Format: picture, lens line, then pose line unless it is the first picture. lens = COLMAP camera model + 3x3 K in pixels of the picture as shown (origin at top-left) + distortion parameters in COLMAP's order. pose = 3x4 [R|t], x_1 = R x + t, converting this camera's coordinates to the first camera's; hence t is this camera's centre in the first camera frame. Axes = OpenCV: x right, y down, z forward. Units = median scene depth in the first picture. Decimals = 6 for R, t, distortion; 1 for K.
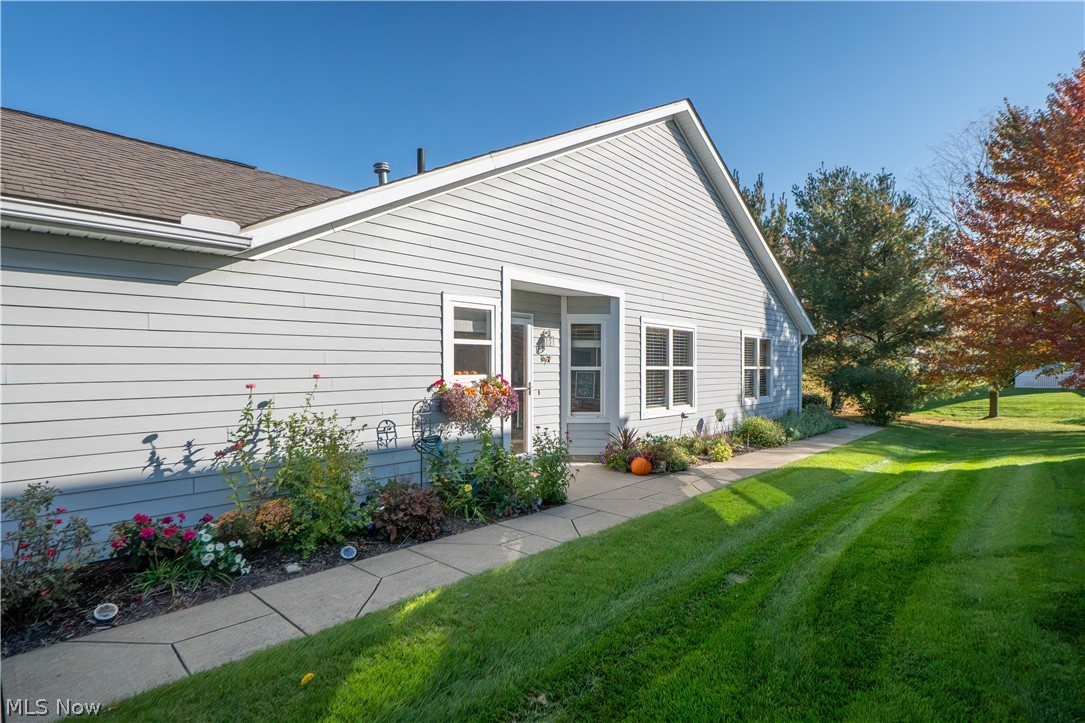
lens RADIAL K [[546.2, 0, 544.2], [0, 546.2, 356.2], [0, 0, 1]] dist [-0.032737, 0.003785]
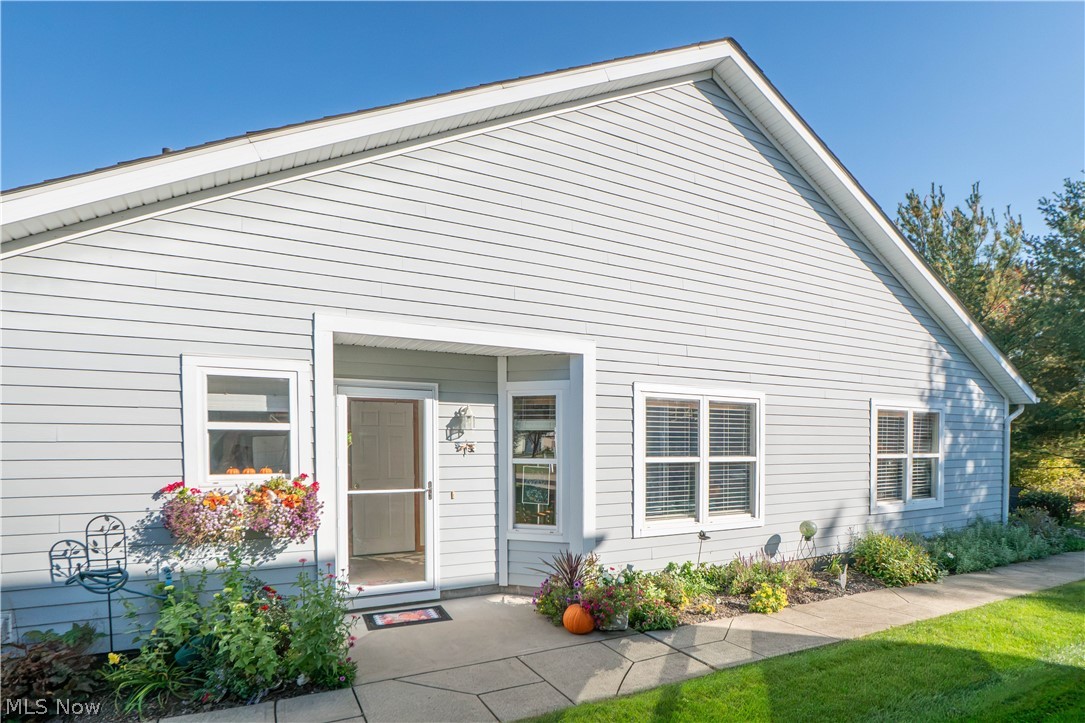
lens RADIAL K [[546.2, 0, 531.8], [0, 546.2, 456.8], [0, 0, 1]] dist [-0.032737, 0.003785]
pose [[0.931893, 0.002836, -0.362722, 0.321200], [0.008874, 0.999492, 0.030612, -0.003697], [0.362624, -0.031746, 0.931395, 0.361407]]
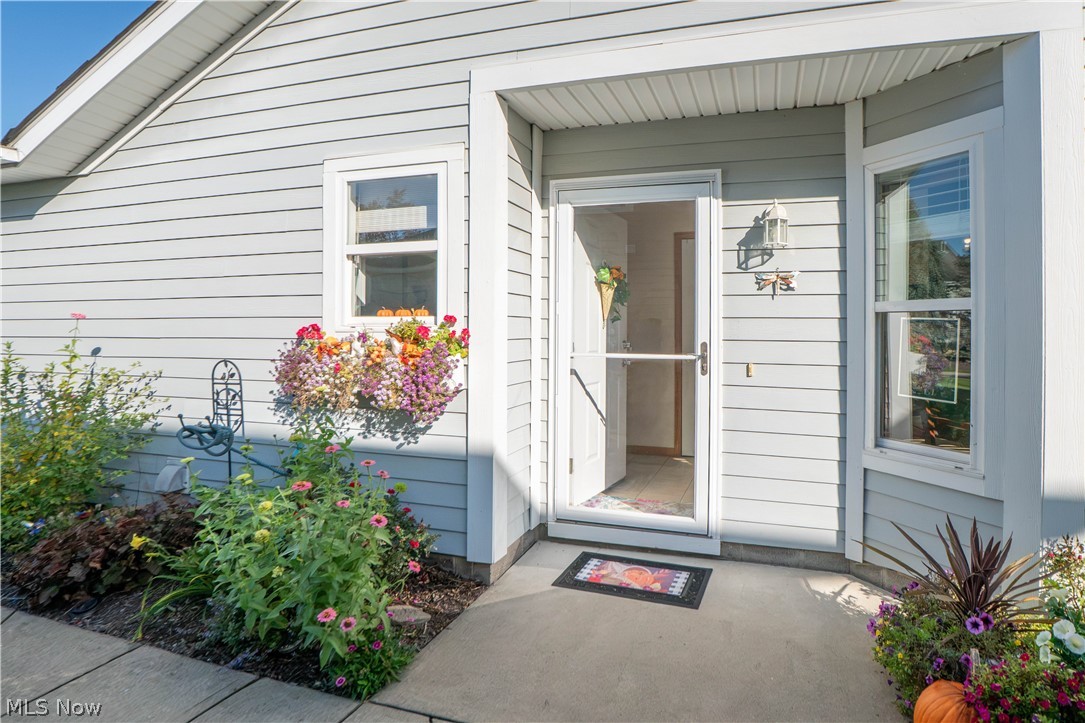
lens RADIAL K [[546.2, 0, 628.4], [0, 546.2, 334.7], [0, 0, 1]] dist [-0.032737, 0.003785]
pose [[0.433373, -0.007984, -0.901179, 0.281893], [0.009526, 0.999945, -0.004278, 0.039599], [0.901165, -0.006730, 0.433425, 0.713179]]
